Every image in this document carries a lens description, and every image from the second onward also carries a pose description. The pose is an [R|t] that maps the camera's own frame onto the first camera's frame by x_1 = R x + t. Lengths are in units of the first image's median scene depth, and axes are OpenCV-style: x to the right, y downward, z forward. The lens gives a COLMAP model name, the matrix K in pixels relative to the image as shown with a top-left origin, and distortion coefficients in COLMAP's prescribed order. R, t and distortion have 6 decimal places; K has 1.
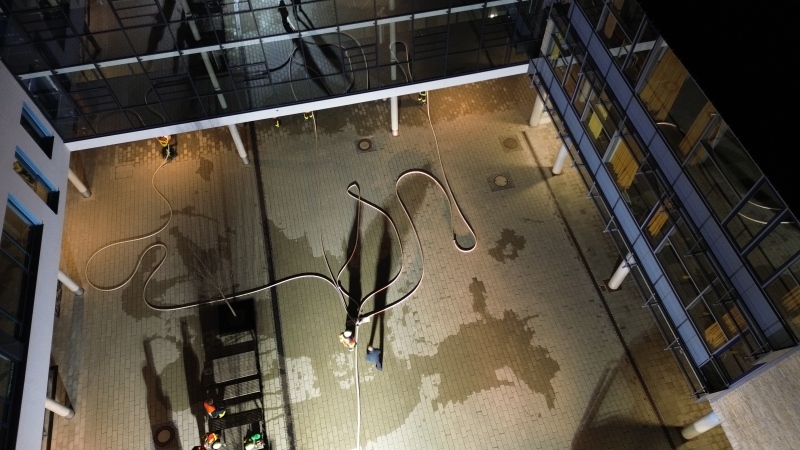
lens RADIAL K [[569.8, 0, 400.2], [0, 569.8, 217.6], [0, 0, 1]] dist [0.076029, -0.071315]
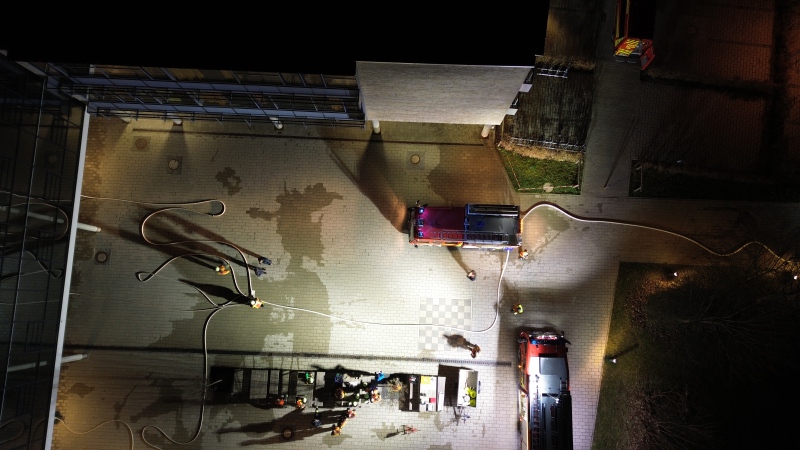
lens RADIAL K [[569.8, 0, 399.4], [0, 569.8, 232.6], [0, 0, 1]] dist [0.076029, -0.071315]
pose [[0.271065, -0.953445, 0.132162, -0.005159], [0.812637, 0.300266, 0.499462, -0.298290], [-0.515893, -0.027987, 0.856196, -0.452263]]
